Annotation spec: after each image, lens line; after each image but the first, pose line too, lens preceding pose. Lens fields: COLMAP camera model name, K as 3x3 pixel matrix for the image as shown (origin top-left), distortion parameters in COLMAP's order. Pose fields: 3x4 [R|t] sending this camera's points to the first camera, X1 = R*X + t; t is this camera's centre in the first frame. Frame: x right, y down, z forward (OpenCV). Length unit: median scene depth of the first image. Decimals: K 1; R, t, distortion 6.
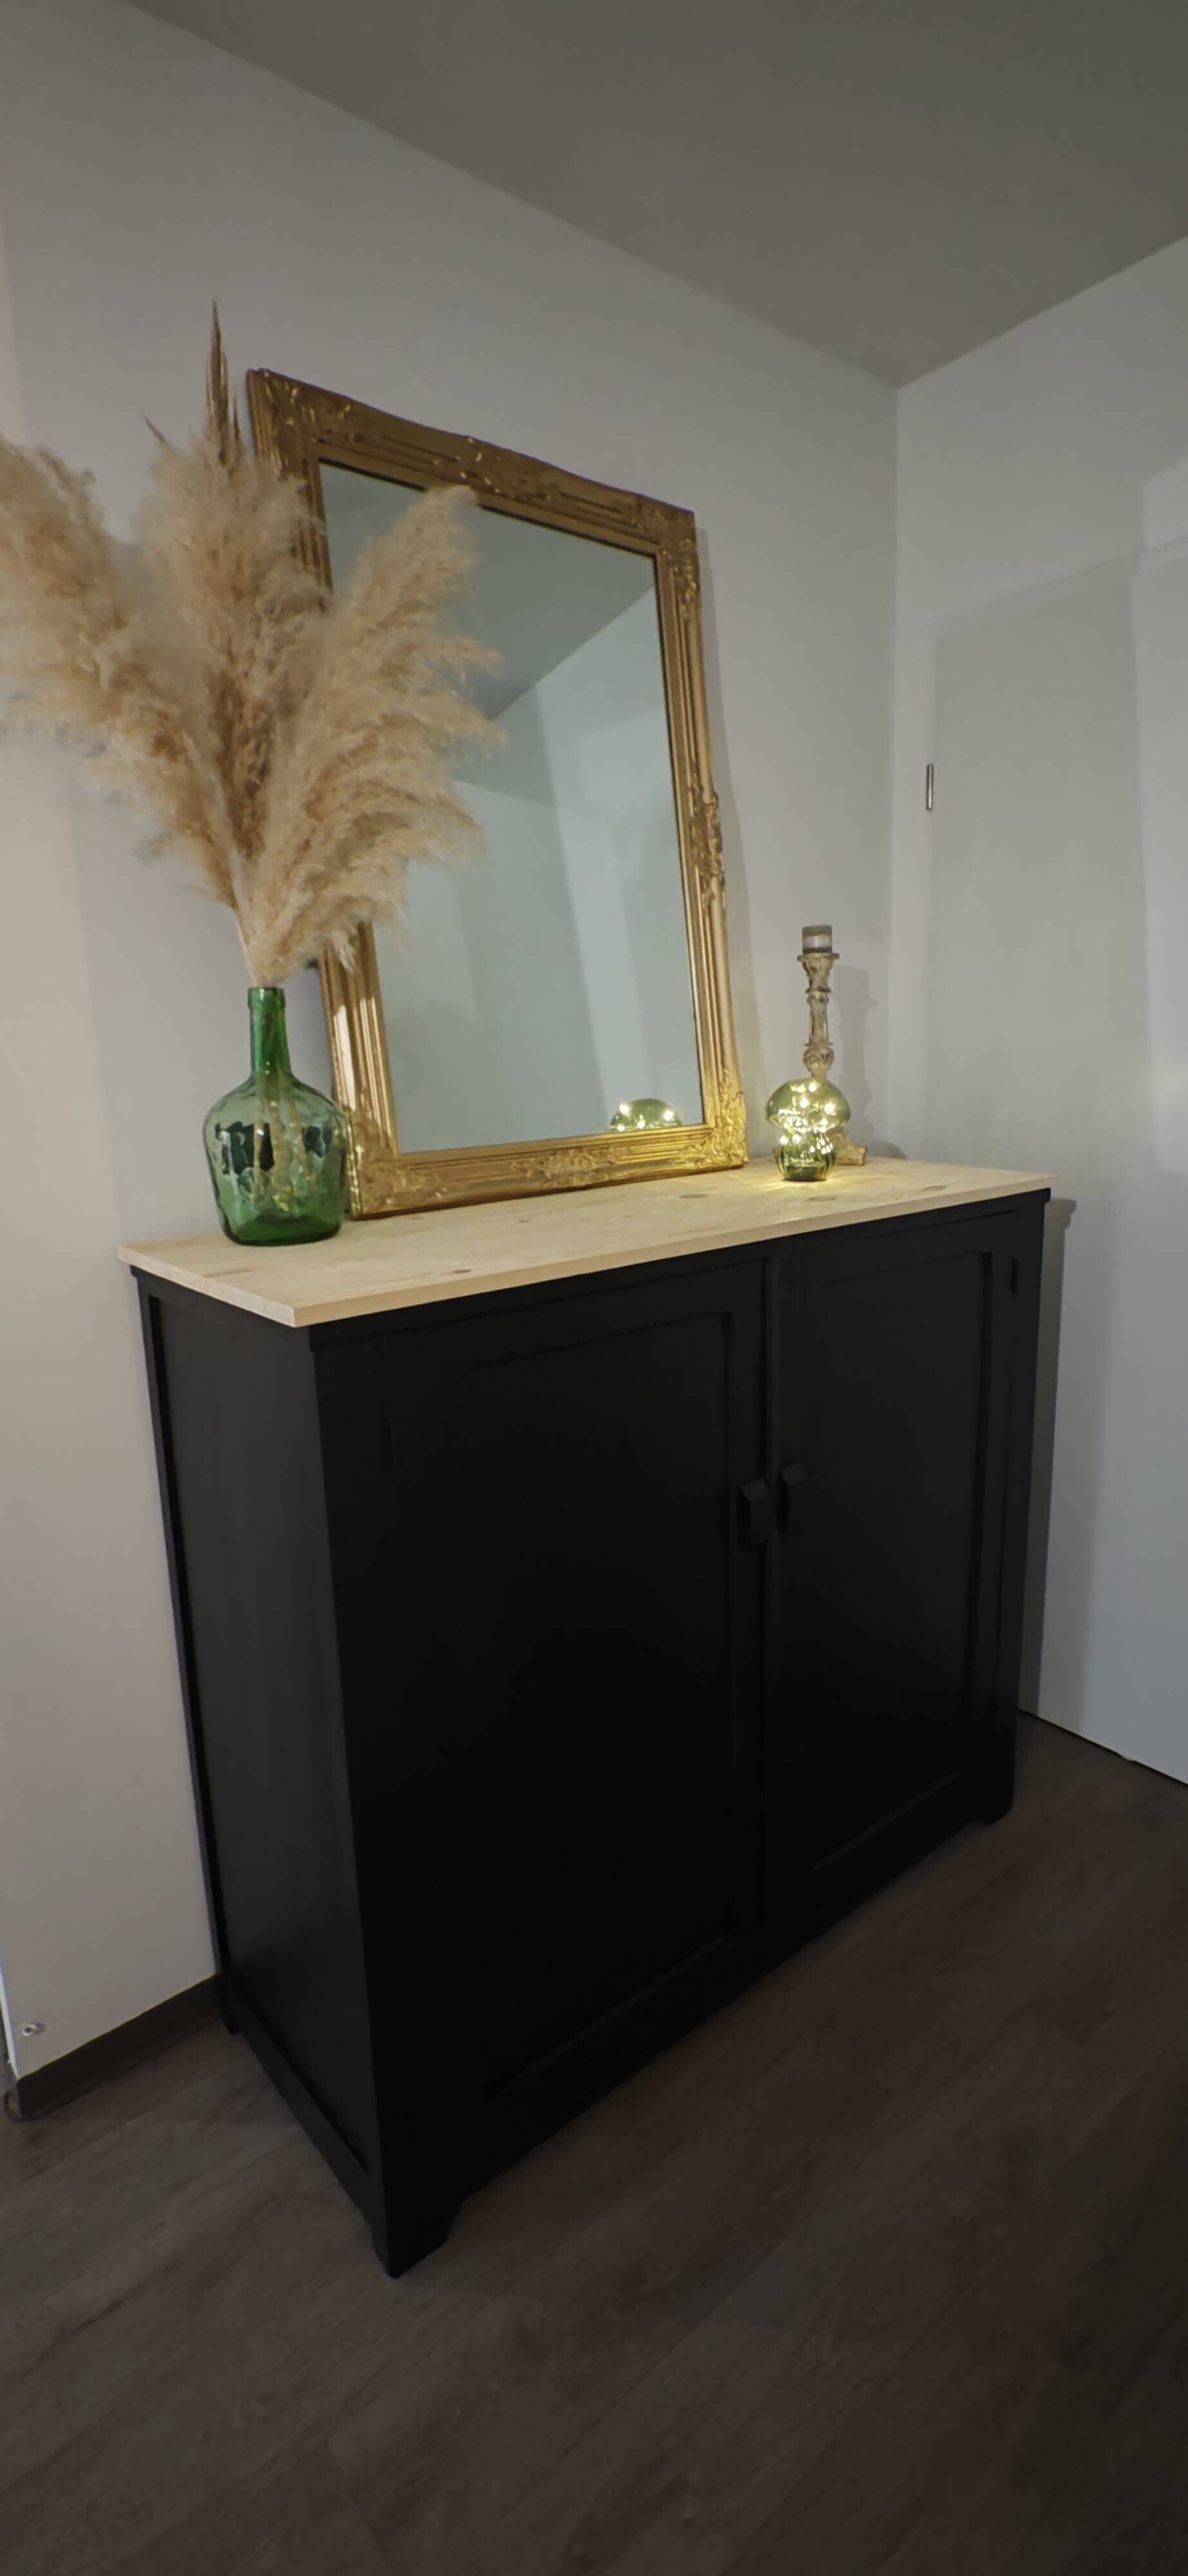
lens RADIAL K [[1186.3, 0, 598.4], [0, 1186.3, 1294.5], [0, 0, 1]] dist [0.007199, 0.000084]
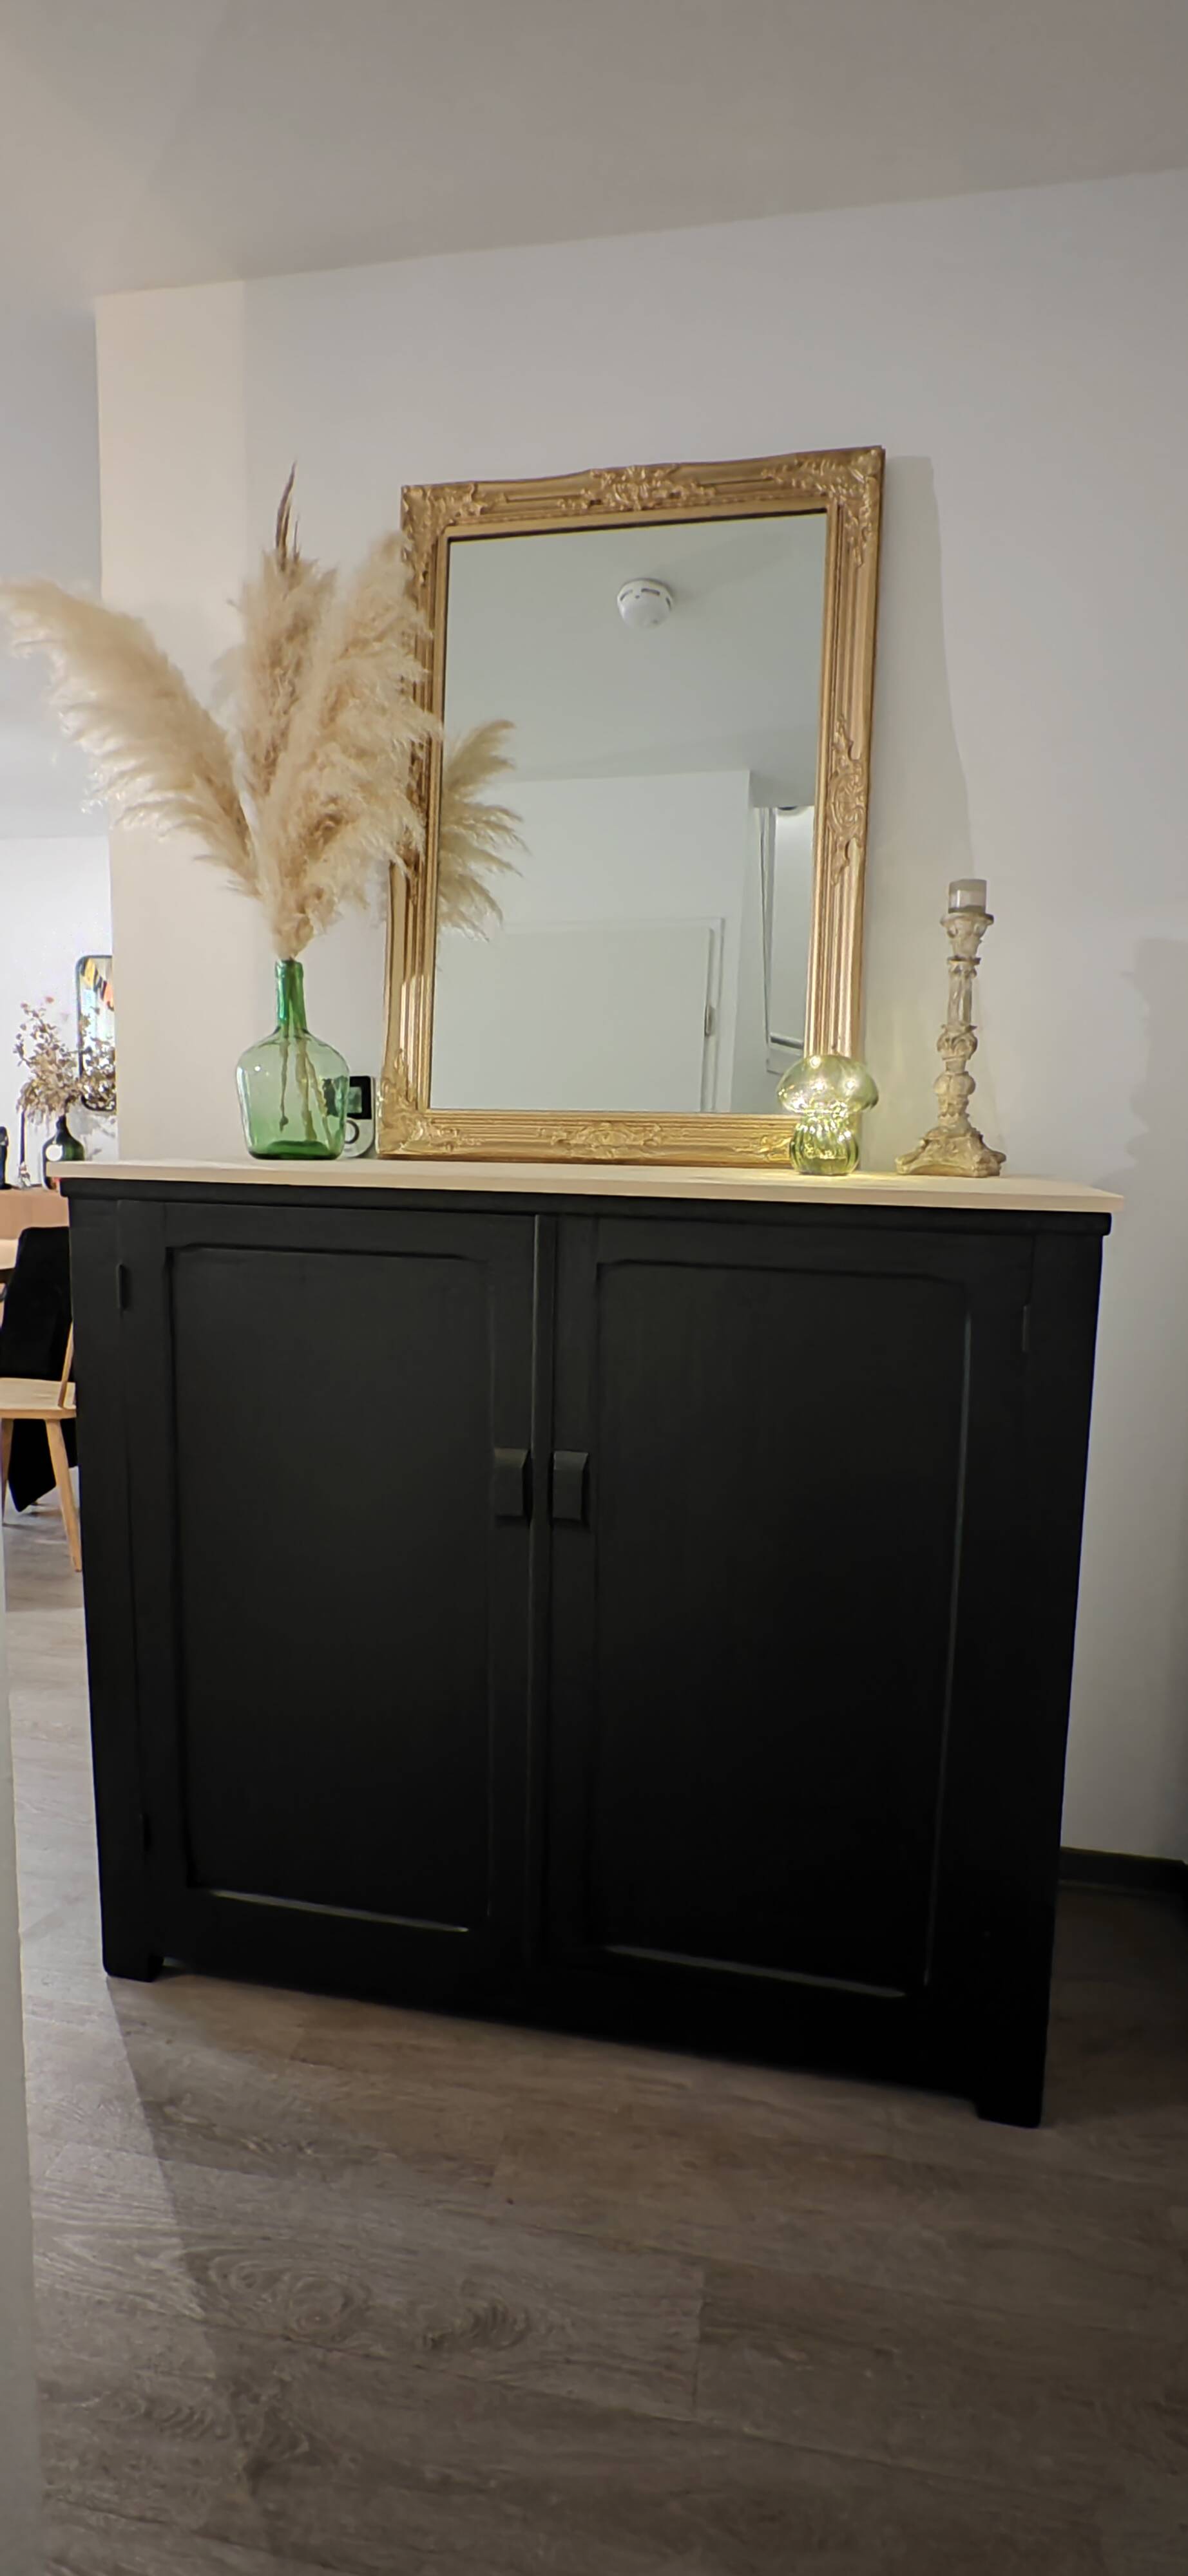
lens RADIAL K [[1186.3, 0, 595.2], [0, 1186.3, 1290.9], [0, 0, 1]] dist [0.007199, 0.000084]
pose [[0.640299, 0.145471, -0.754225, 0.862205], [-0.203444, 0.978954, 0.016101, 0.004067], [0.740694, 0.143133, 0.656419, 0.401926]]
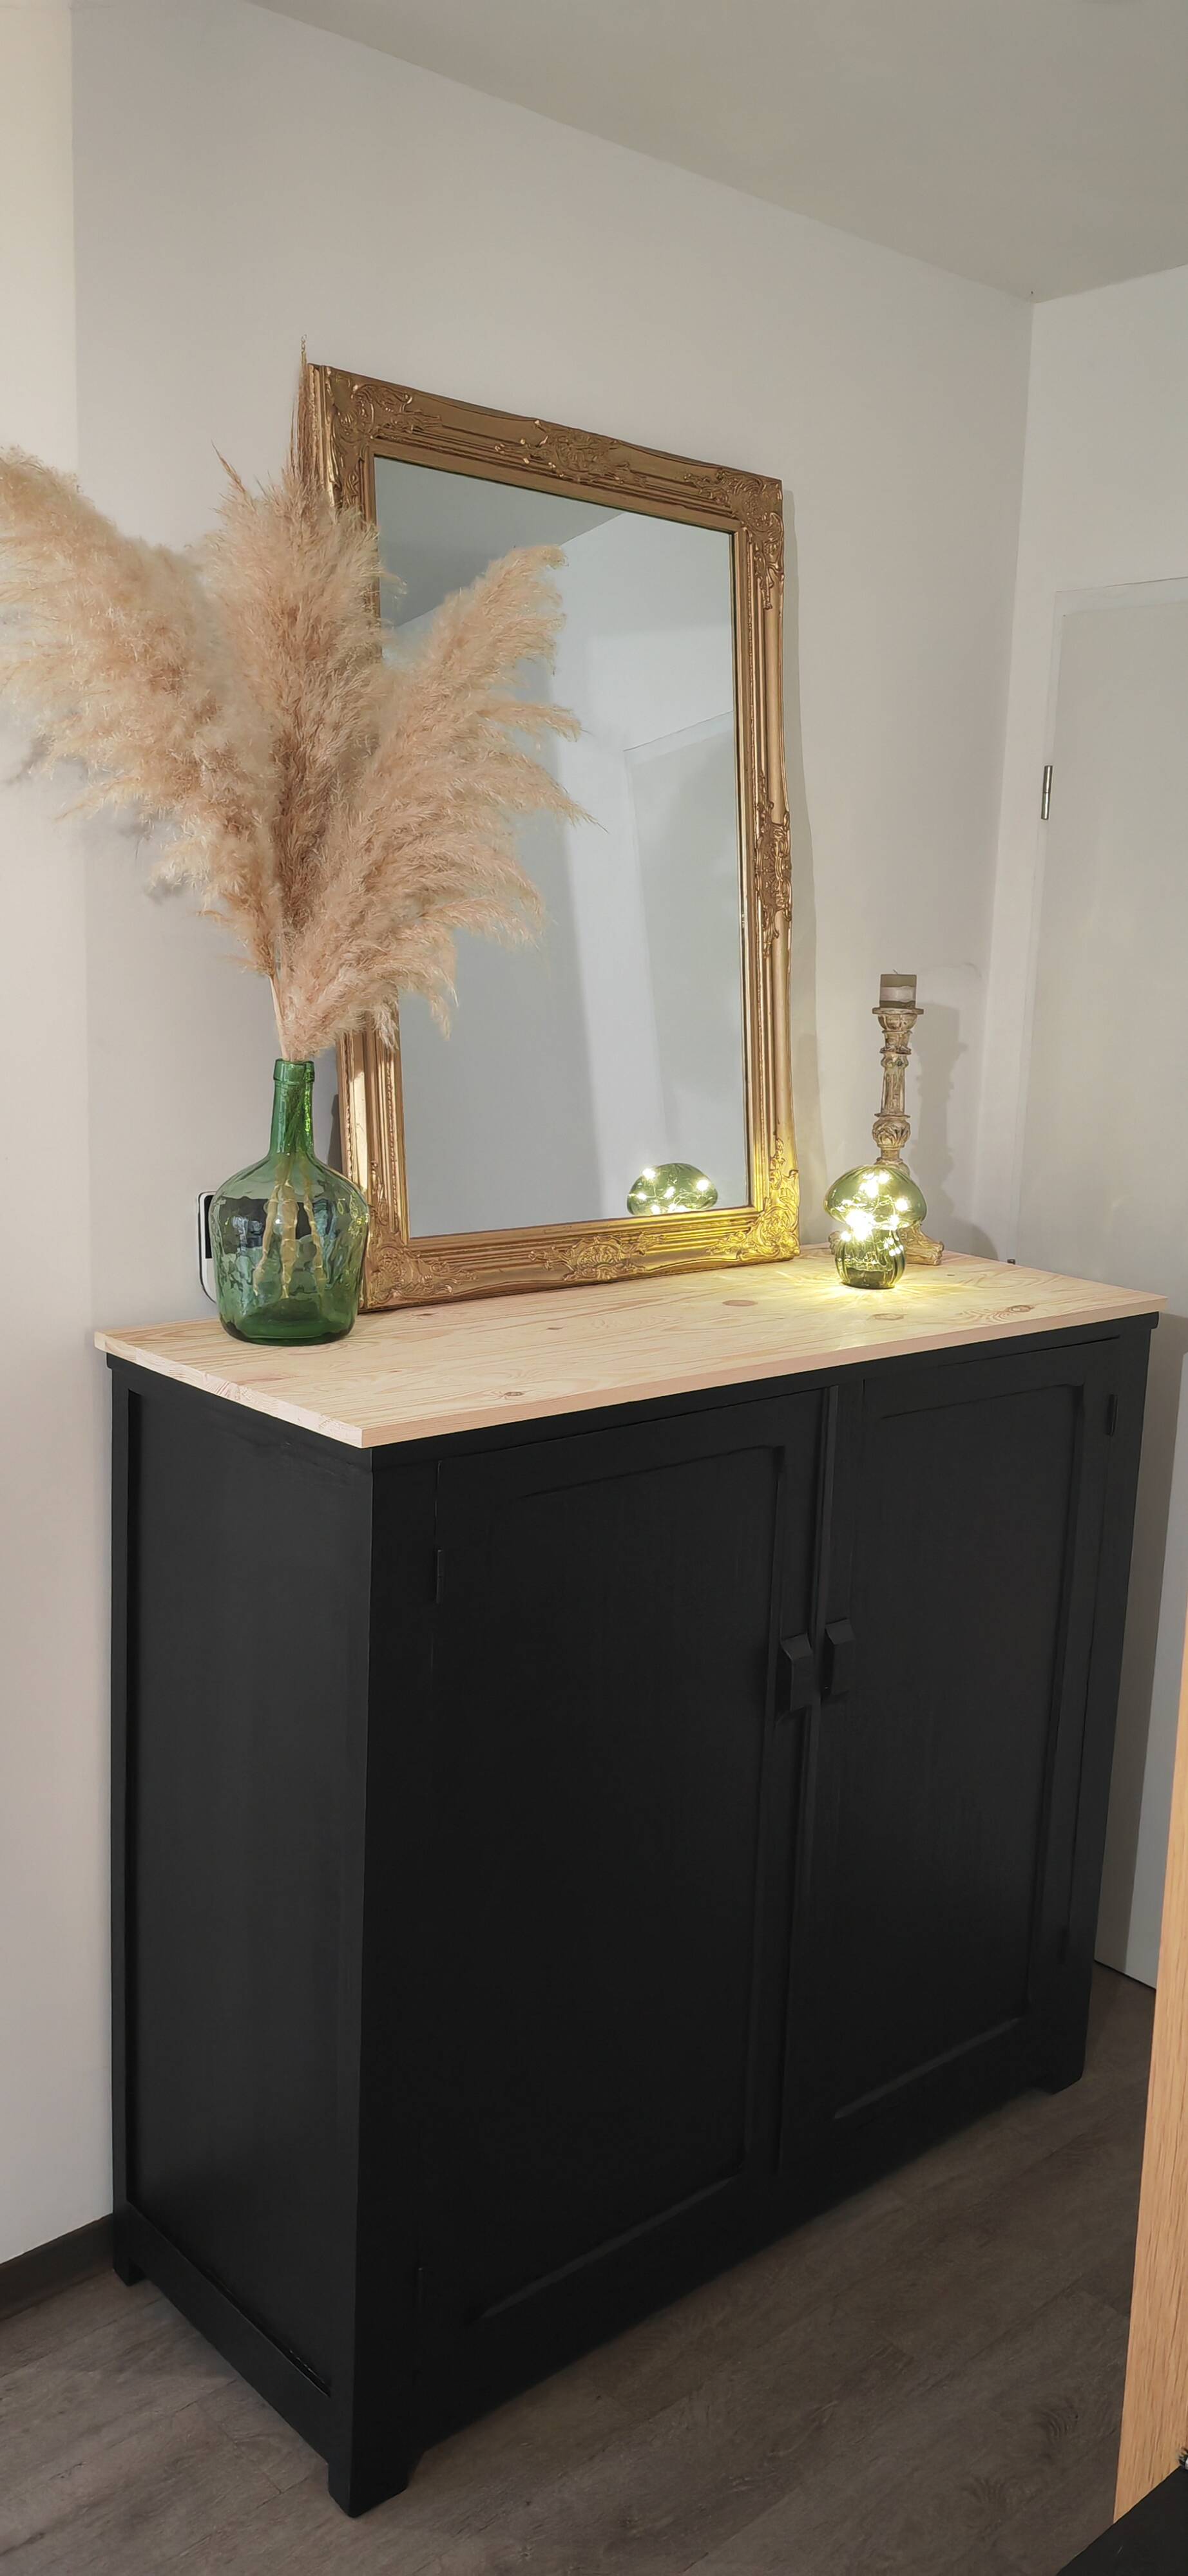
lens RADIAL K [[1983.4, 0, 597.4], [0, 1983.4, 1312.7], [0, 0, 1]] dist [0.051414, -0.015366]
pose [[0.996818, 0.058827, 0.053784, -0.107924], [-0.057617, 0.998056, -0.023780, -0.039657], [-0.055078, 0.020606, 0.998269, -0.460811]]
